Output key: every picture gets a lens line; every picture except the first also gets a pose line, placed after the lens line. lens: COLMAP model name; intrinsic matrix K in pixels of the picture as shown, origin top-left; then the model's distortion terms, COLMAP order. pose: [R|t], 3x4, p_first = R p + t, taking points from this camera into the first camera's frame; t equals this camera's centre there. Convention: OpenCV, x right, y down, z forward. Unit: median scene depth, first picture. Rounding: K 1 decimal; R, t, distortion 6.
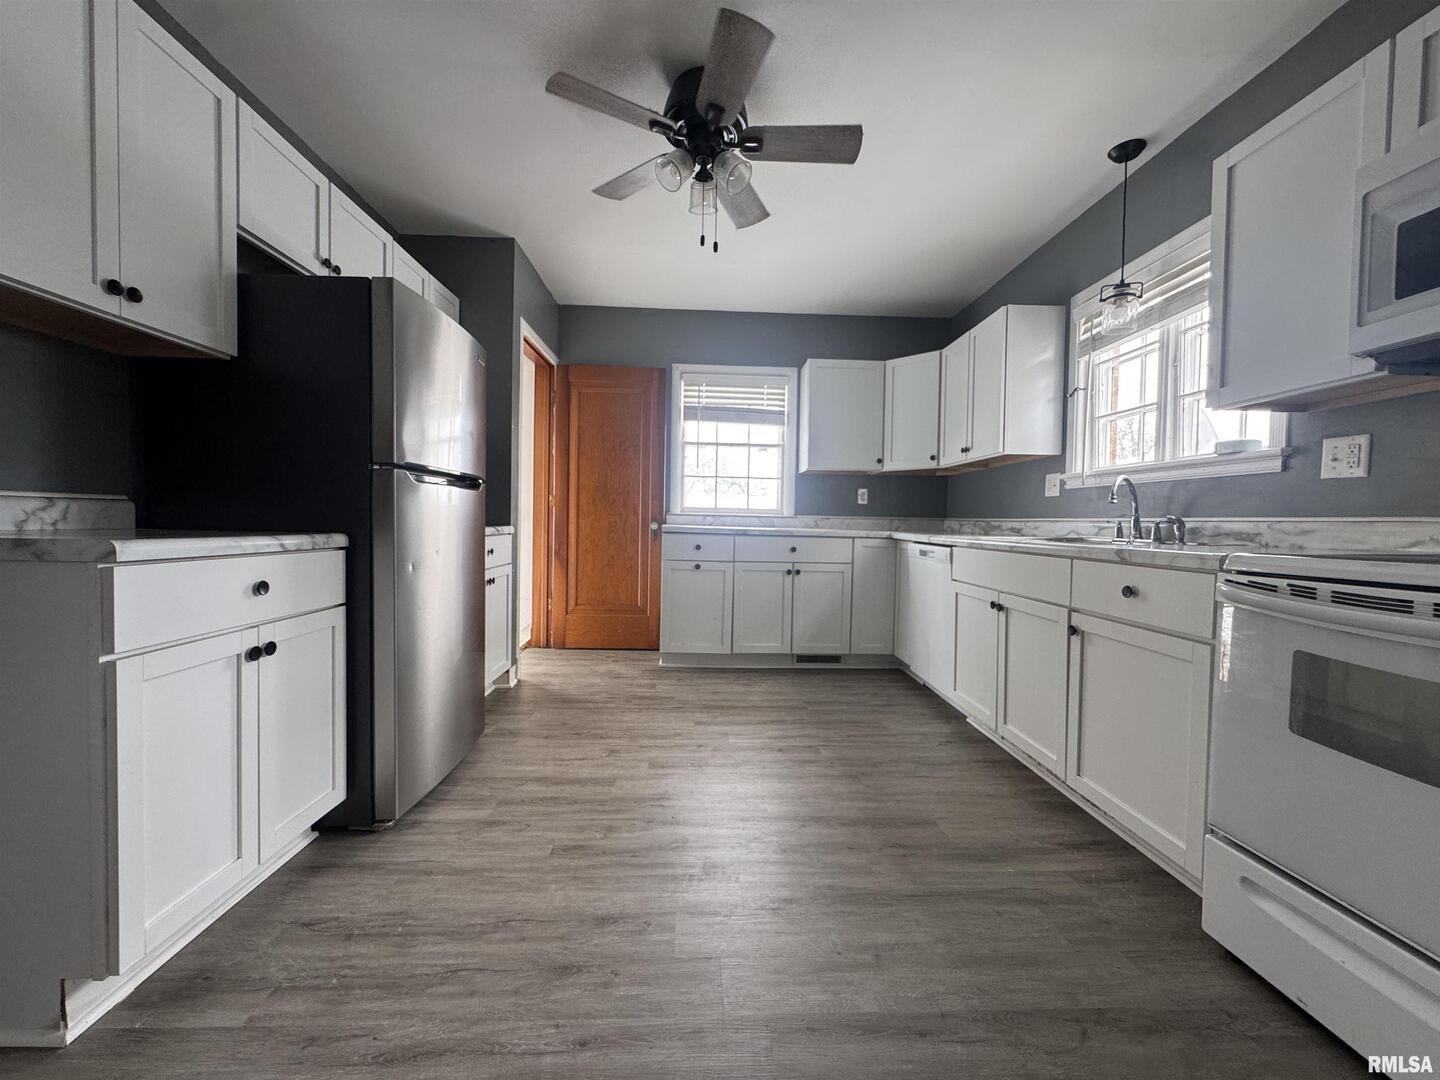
lens RADIAL K [[576.4, 0, 716.9], [0, 576.4, 540.7], [0, 0, 1]] dist [-0.004147, -0.000024]
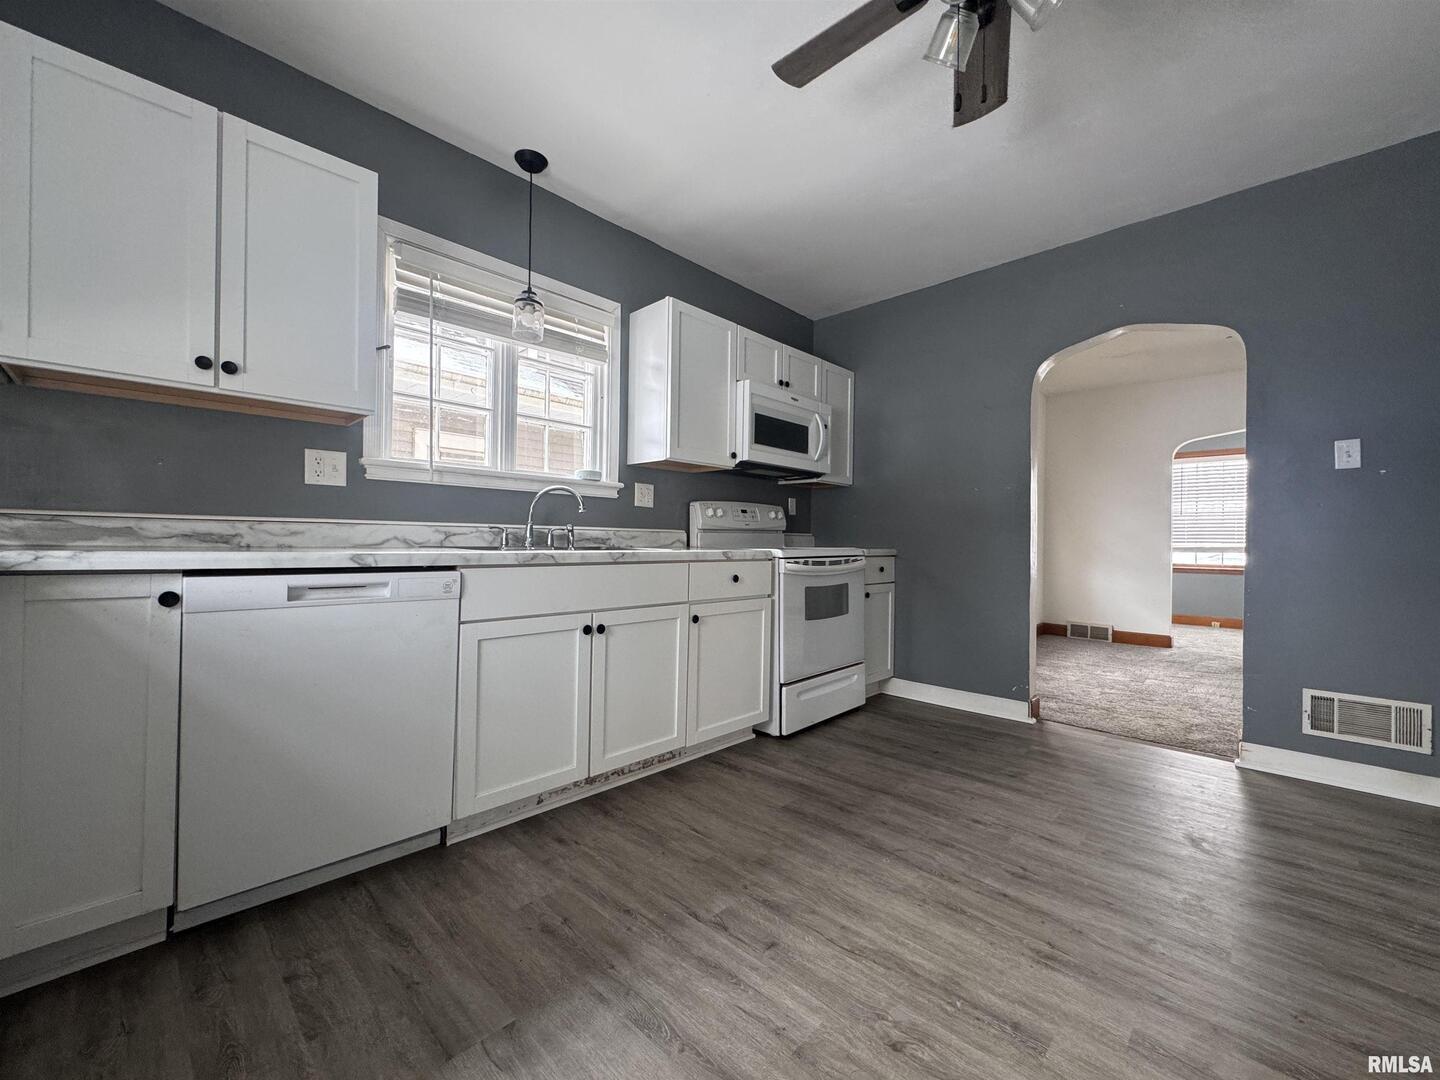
lens RADIAL K [[576.4, 0, 719.2], [0, 576.4, 538.7], [0, 0, 1]] dist [-0.004147, -0.000024]
pose [[-0.692140, -0.023388, 0.721385, -0.242507], [0.000886, 0.999447, 0.033253, -0.046124], [-0.721763, 0.023655, -0.691736, 1.391299]]
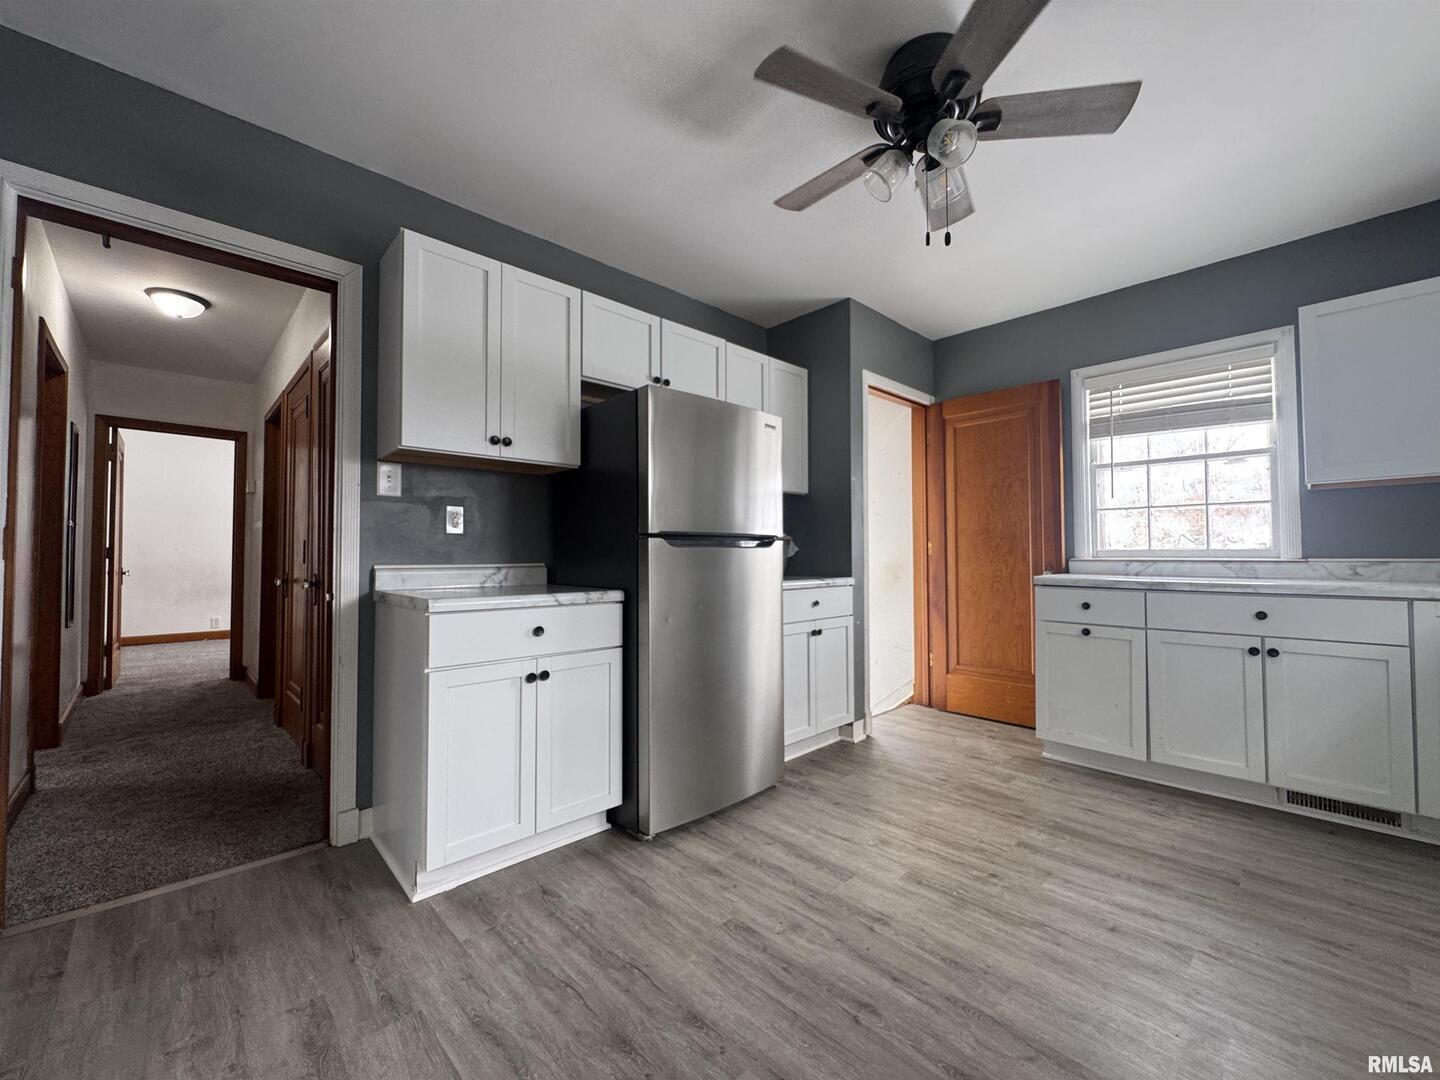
lens RADIAL K [[576.4, 0, 720.9], [0, 576.4, 541.8], [0, 0, 1]] dist [-0.004147, -0.000024]
pose [[0.664968, -0.040961, -0.745747, 0.313108], [-0.009830, 0.997928, -0.063578, -0.028252], [0.746807, 0.049608, 0.663188, 0.213036]]
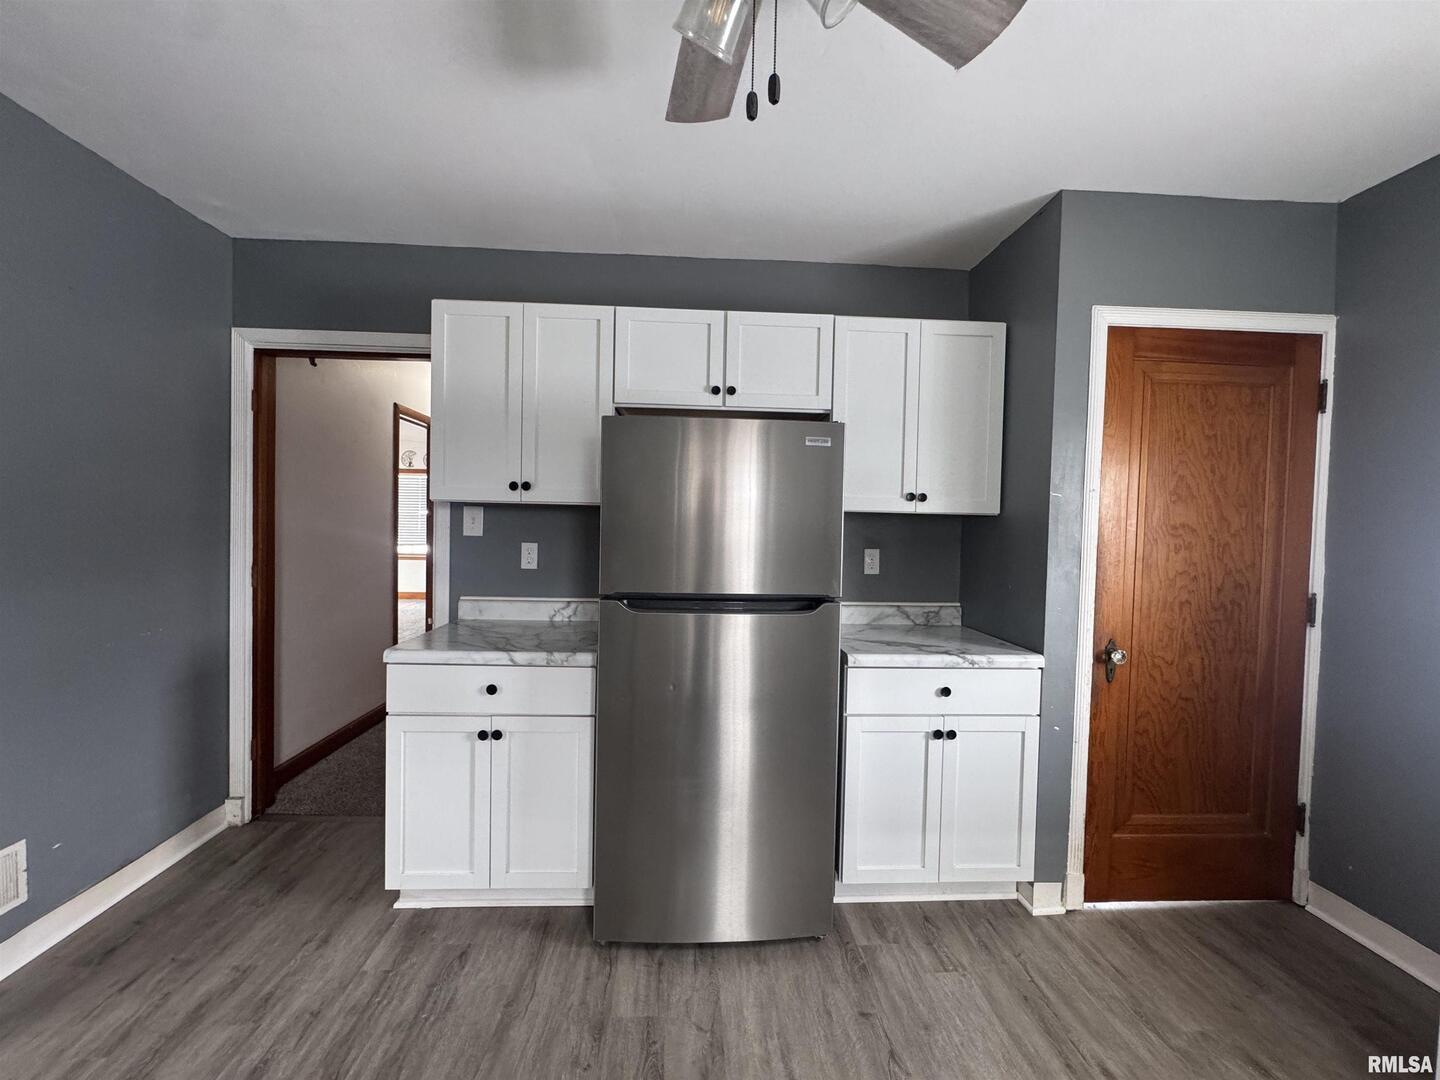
lens RADIAL K [[576.4, 0, 723.1], [0, 576.4, 541.5], [0, 0, 1]] dist [-0.004147, -0.000024]
pose [[0.023748, 0.012205, -0.999643, 0.329922], [-0.057772, 0.998271, 0.010815, -0.176057], [0.998047, 0.057495, 0.024412, 0.827431]]
